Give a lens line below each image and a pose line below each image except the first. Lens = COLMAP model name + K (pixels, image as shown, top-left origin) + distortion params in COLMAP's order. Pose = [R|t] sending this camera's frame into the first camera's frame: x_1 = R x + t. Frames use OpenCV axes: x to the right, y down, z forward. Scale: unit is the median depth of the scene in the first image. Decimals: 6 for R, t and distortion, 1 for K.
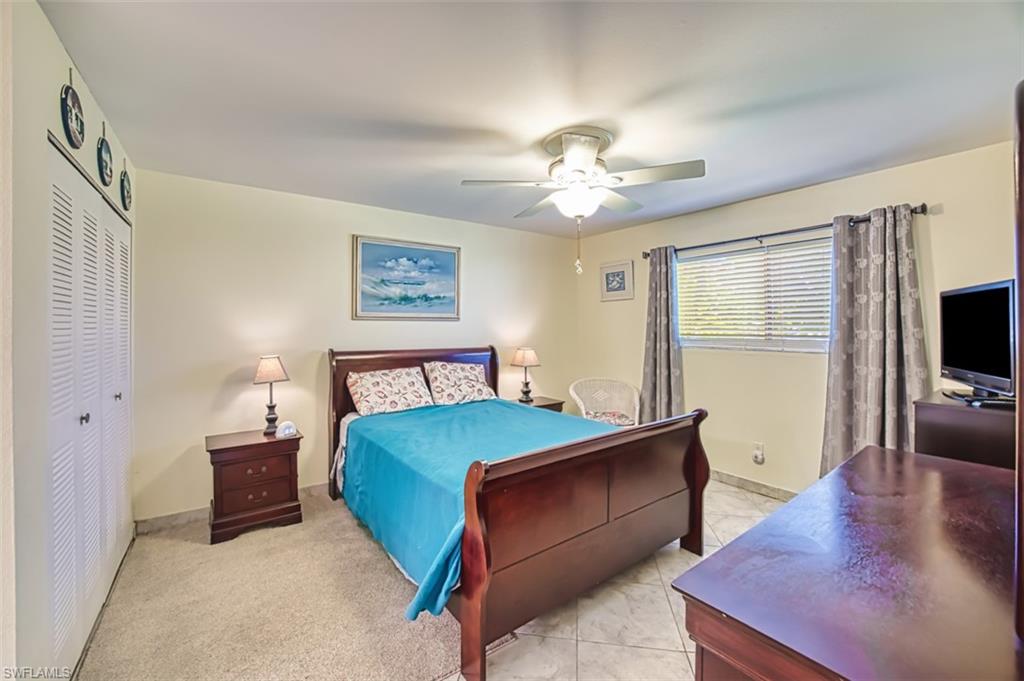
lens RADIAL K [[416.5, 0, 485.1], [0, 416.5, 328.3], [0, 0, 1]] dist [-0.017318, 0.001435]
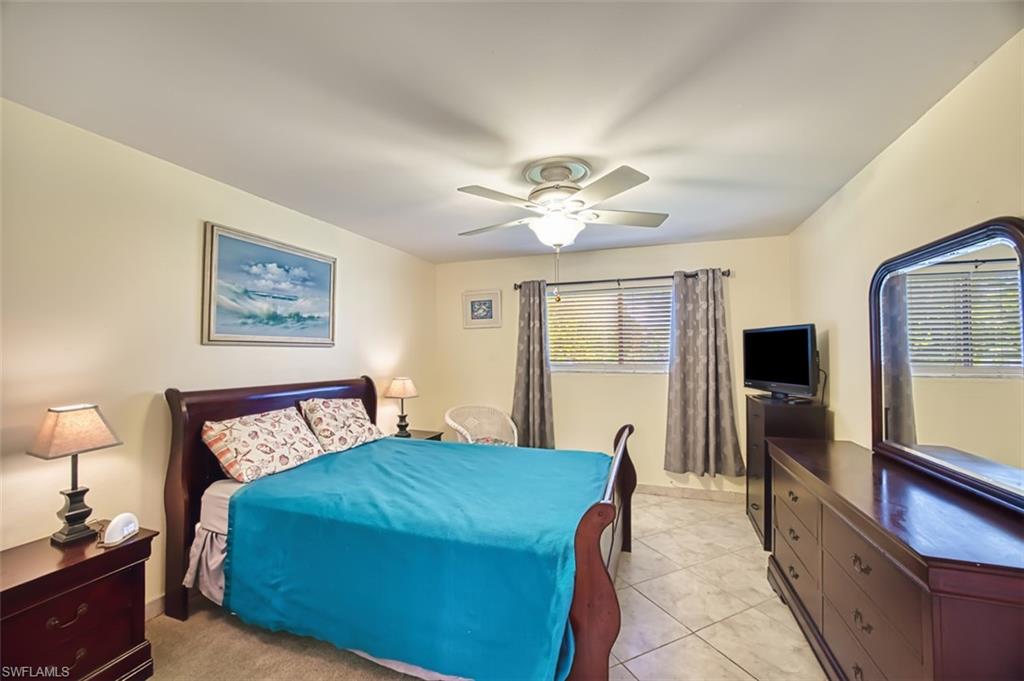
lens RADIAL K [[416.5, 0, 511.7], [0, 416.5, 343.1], [0, 0, 1]] dist [-0.017318, 0.001435]
pose [[0.825873, 0.010982, 0.563749, -0.270802], [0.004931, 0.999631, -0.026697, -0.002354], [-0.563834, 0.024828, 0.825515, 0.144950]]
